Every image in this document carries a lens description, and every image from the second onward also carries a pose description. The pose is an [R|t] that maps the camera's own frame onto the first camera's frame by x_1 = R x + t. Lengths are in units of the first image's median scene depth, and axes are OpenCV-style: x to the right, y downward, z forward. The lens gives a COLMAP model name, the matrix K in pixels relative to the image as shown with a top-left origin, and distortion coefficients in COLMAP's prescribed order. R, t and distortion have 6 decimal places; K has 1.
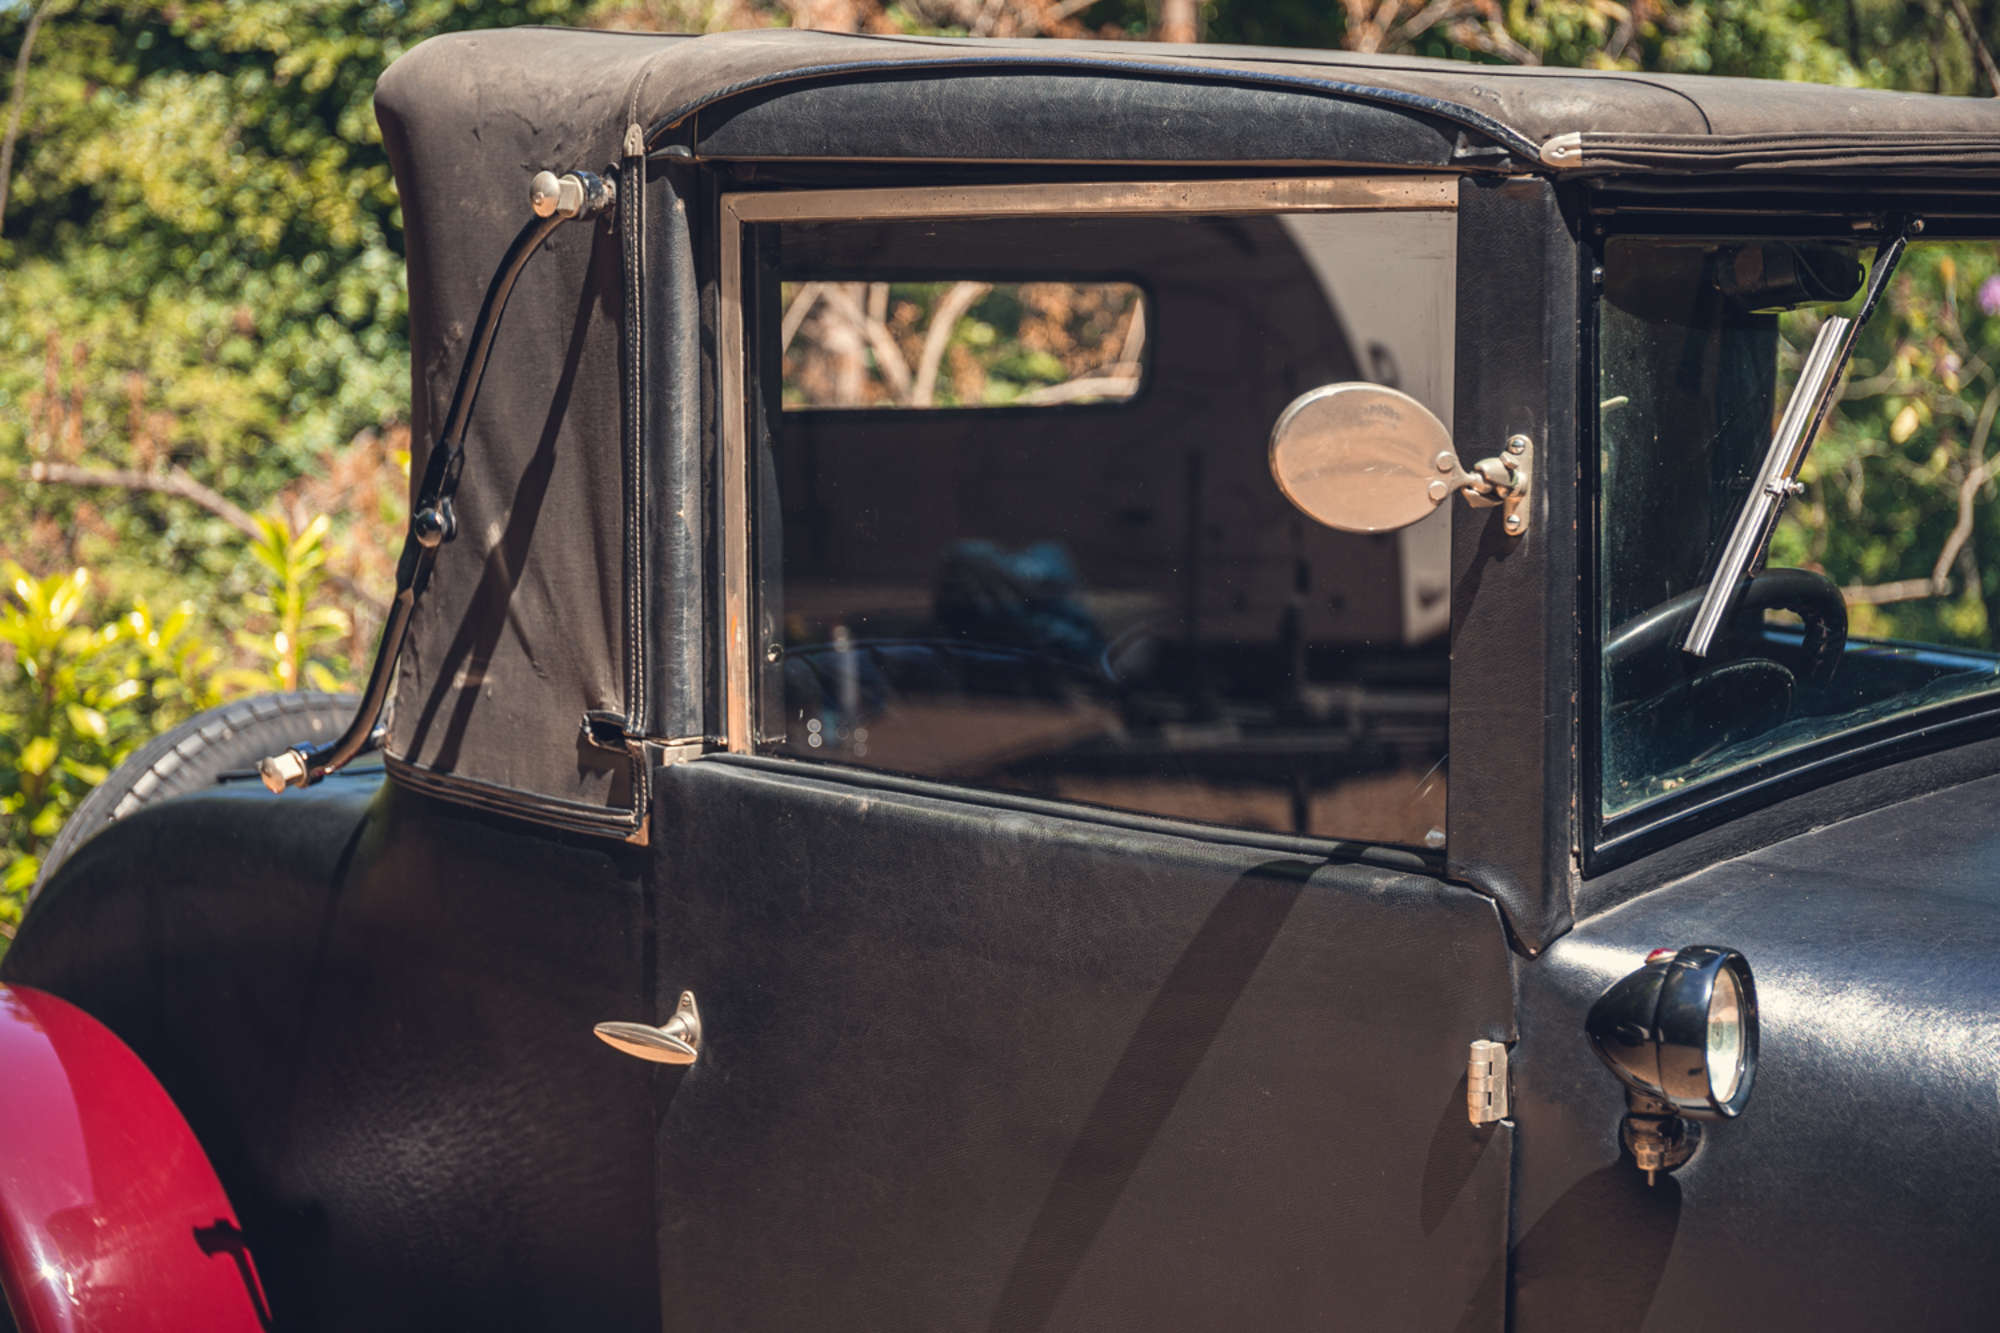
lens RADIAL K [[3372.8, 0, 1000.0], [0, 3372.8, 666.5], [0, 0, 1]] dist [0.034162, 0.081919]
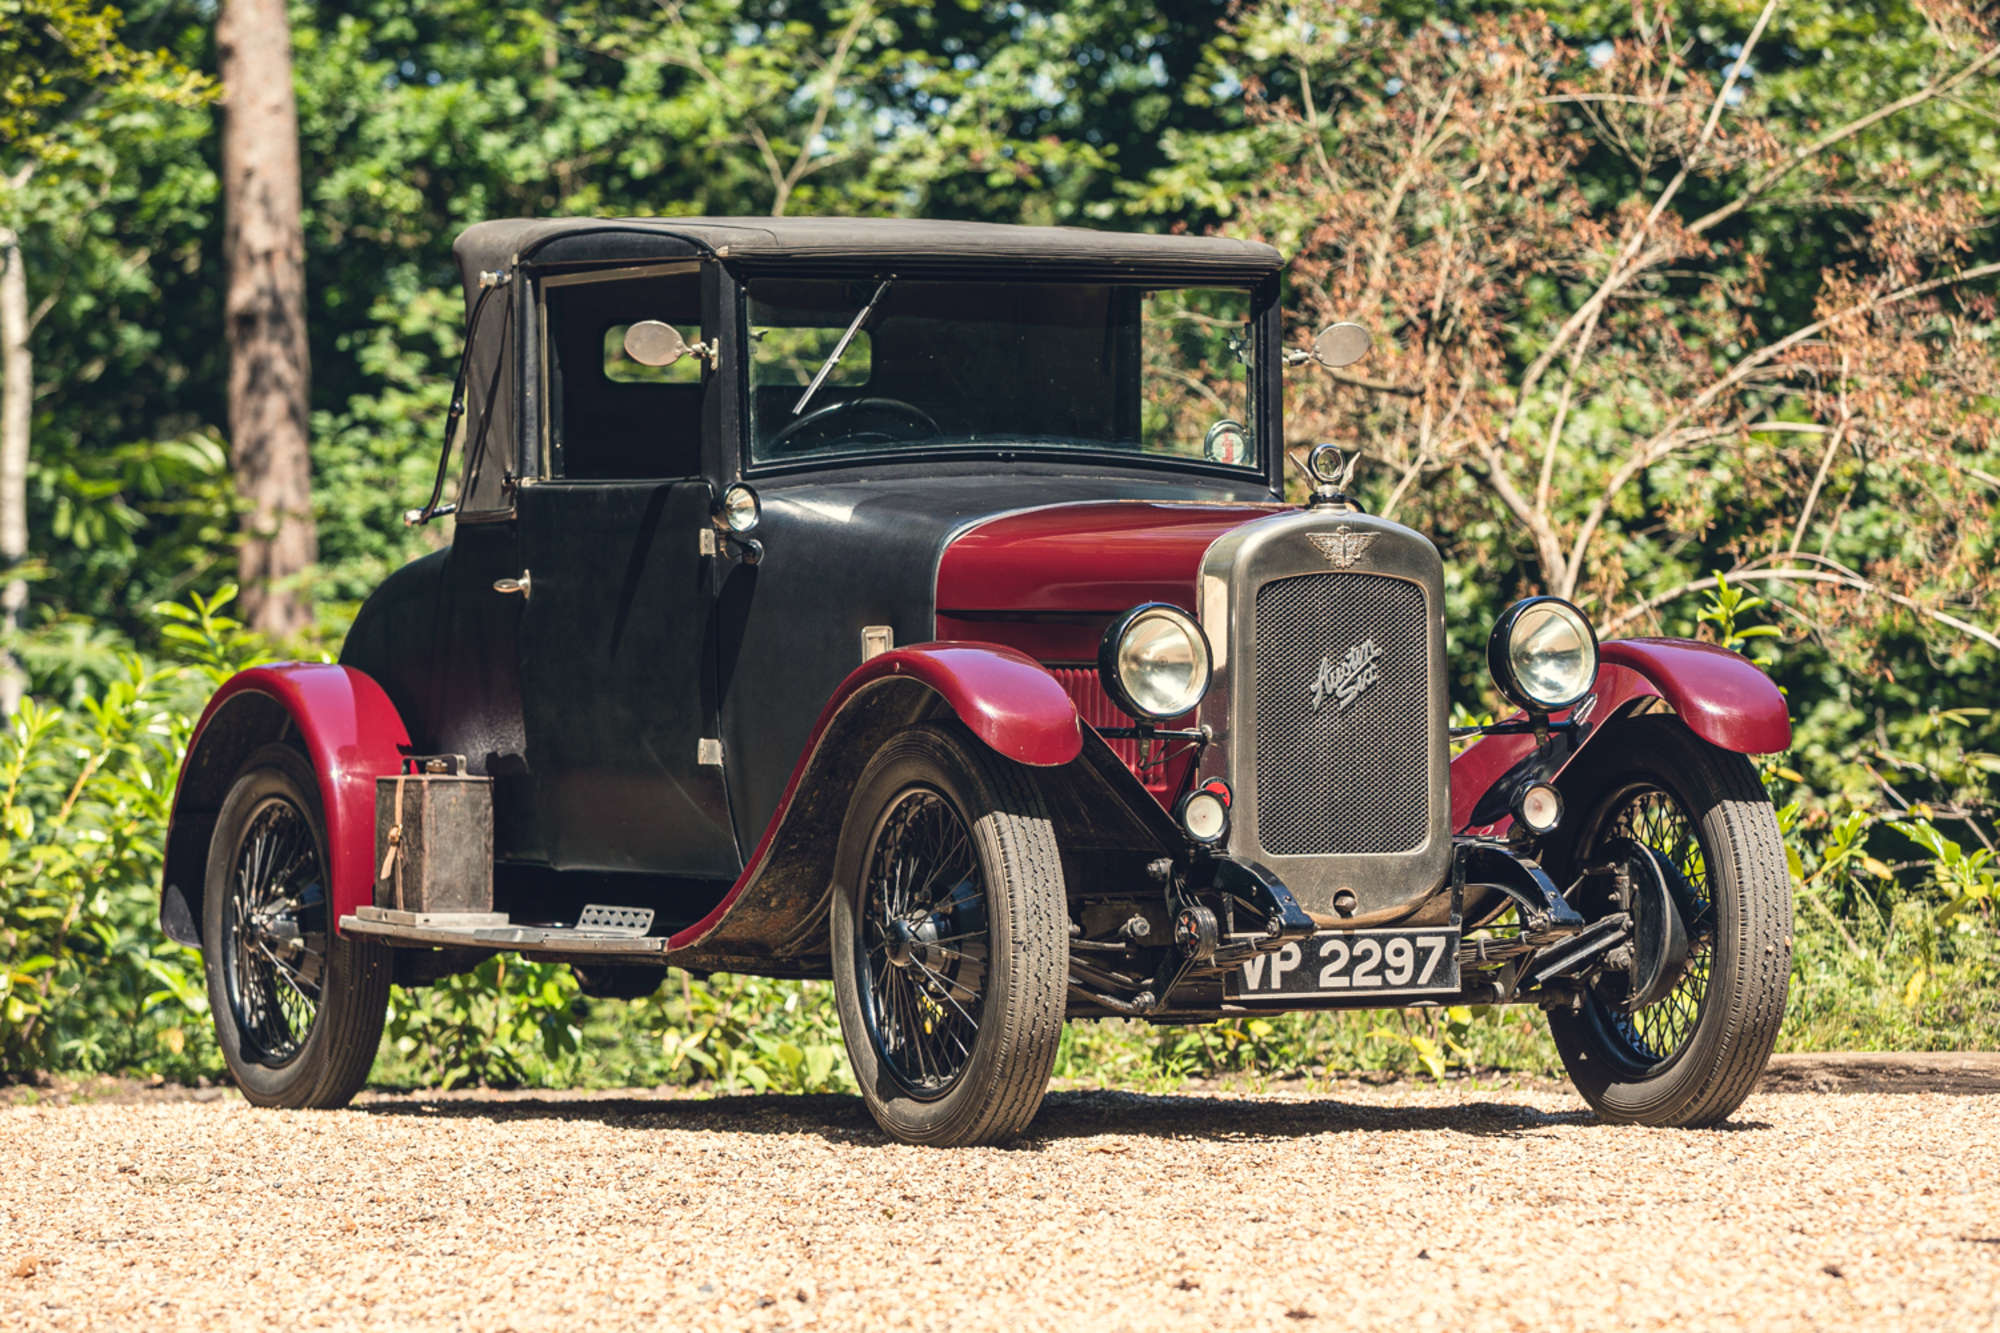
lens RADIAL K [[7637.8, 0, 1000.0], [0, 7637.8, 666.5], [0, 0, 1]] dist [0.046015, 3.986903]
pose [[0.959742, -0.003669, -0.280858, 2.106359], [-0.031795, 0.992069, -0.121609, 0.958608], [0.279077, 0.125643, 0.952014, -4.987663]]
